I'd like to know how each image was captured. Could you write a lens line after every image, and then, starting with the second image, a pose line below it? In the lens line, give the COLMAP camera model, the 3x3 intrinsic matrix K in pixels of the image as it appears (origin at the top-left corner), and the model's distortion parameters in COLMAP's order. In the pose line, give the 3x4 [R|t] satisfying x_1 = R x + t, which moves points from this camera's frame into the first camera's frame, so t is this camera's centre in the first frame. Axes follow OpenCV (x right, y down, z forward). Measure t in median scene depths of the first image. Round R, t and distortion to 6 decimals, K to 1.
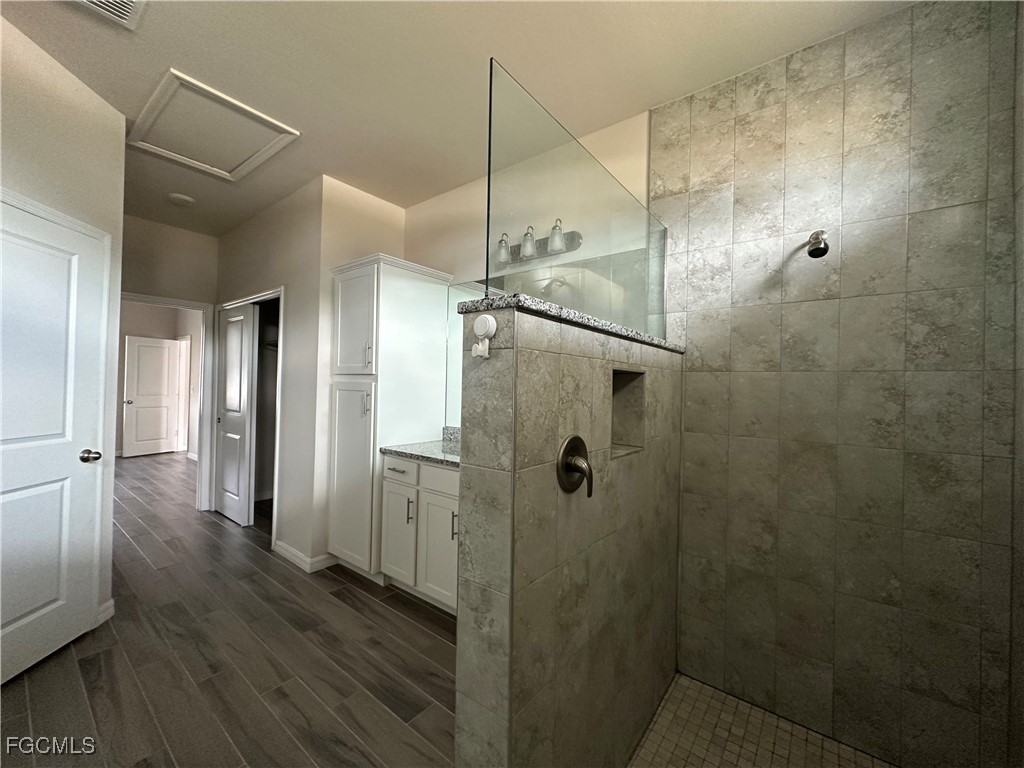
lens RADIAL K [[409.7, 0, 512.0], [0, 409.7, 384.0], [0, 0, 1]] dist [-0.003636, 0.001125]
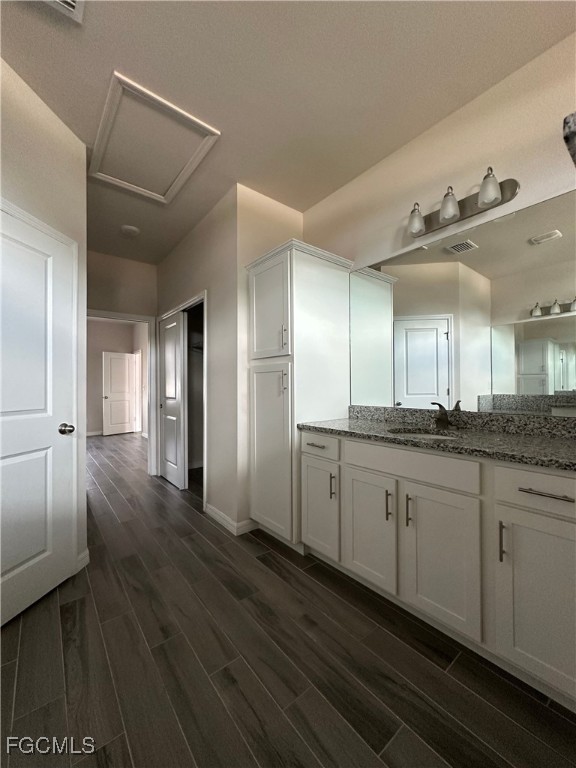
lens RADIAL K [[307.3, 0, 288.0], [0, 307.3, 384.0], [0, 0, 1]] dist [-0.003636, 0.001125]
pose [[0.974209, -0.029938, -0.223652, -0.169355], [0.029730, 0.999549, -0.004297, 0.056208], [0.223679, -0.002463, 0.974660, 0.227800]]
